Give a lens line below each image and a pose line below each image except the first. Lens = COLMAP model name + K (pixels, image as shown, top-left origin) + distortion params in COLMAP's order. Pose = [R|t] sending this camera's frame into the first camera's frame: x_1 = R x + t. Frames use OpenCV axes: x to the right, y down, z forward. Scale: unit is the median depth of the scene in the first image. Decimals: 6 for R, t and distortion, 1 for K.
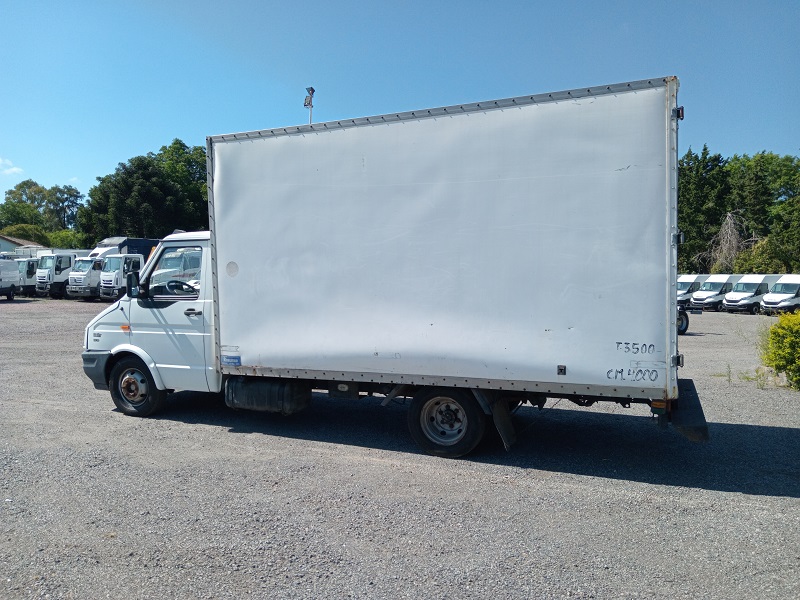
lens RADIAL K [[599.4, 0, 400.0], [0, 599.4, 300.0], [0, 0, 1]] dist [0.055174, -0.000669]
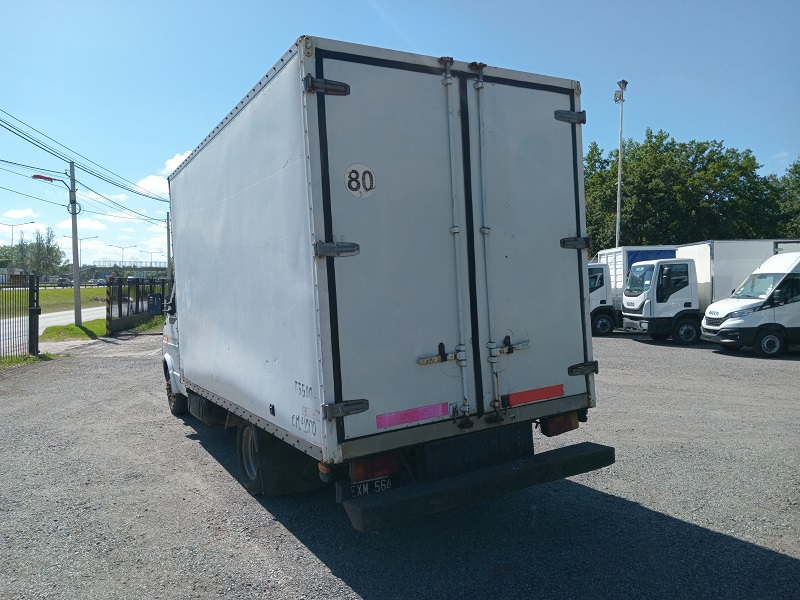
lens RADIAL K [[611.3, 0, 400.0], [0, 611.3, 300.0], [0, 0, 1]] dist [-0.008430, -0.004628]
pose [[0.795599, -0.007587, -0.605776, 0.841966], [-0.002509, 0.999872, -0.015817, -0.021159], [0.605818, 0.014104, 0.795478, 0.391776]]
